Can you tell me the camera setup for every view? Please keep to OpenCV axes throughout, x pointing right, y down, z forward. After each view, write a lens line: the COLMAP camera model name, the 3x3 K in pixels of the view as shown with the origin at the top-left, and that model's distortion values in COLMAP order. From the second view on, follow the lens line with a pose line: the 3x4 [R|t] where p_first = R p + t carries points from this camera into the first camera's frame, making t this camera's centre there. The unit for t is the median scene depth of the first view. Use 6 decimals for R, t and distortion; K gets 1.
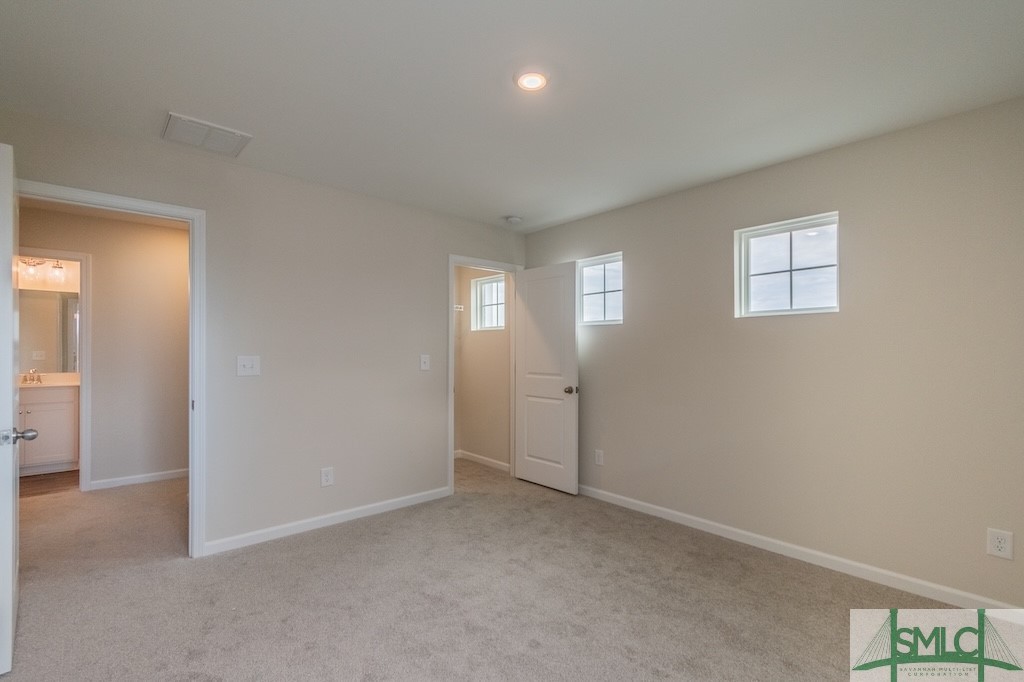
lens RADIAL K [[467.5, 0, 507.8], [0, 467.5, 349.8], [0, 0, 1]] dist [0.001350, 0.000215]
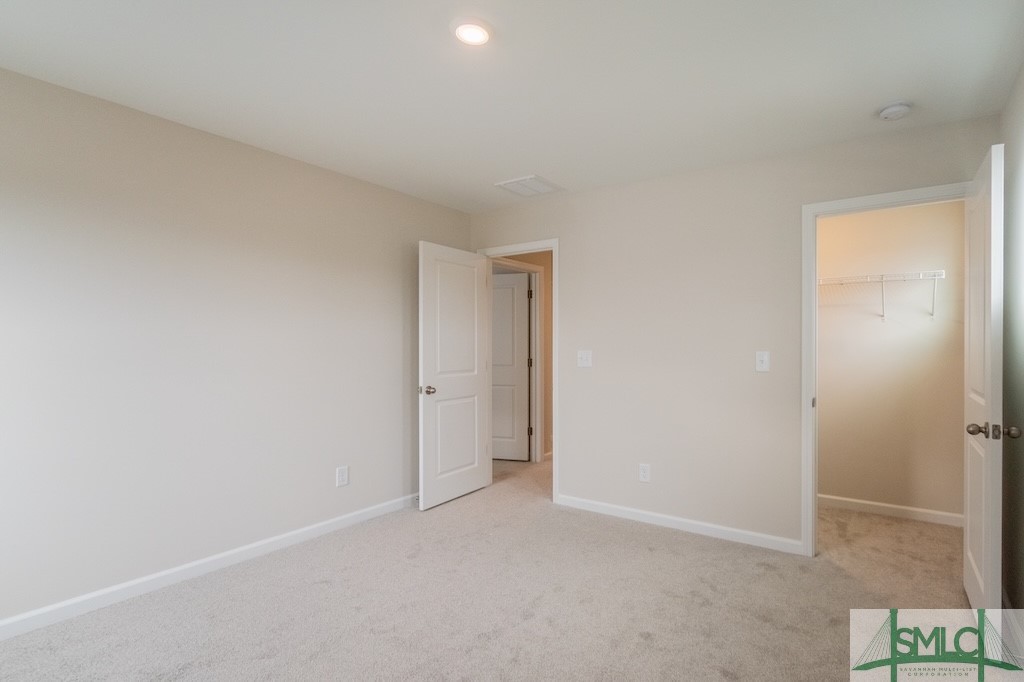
lens RADIAL K [[467.5, 0, 507.8], [0, 467.5, 349.8], [0, 0, 1]] dist [0.001350, 0.000215]
pose [[0.252035, 0.003285, -0.967713, 0.460241], [0.002408, 0.999989, 0.004022, 0.004812], [0.967715, -0.003344, 0.252024, 0.430960]]
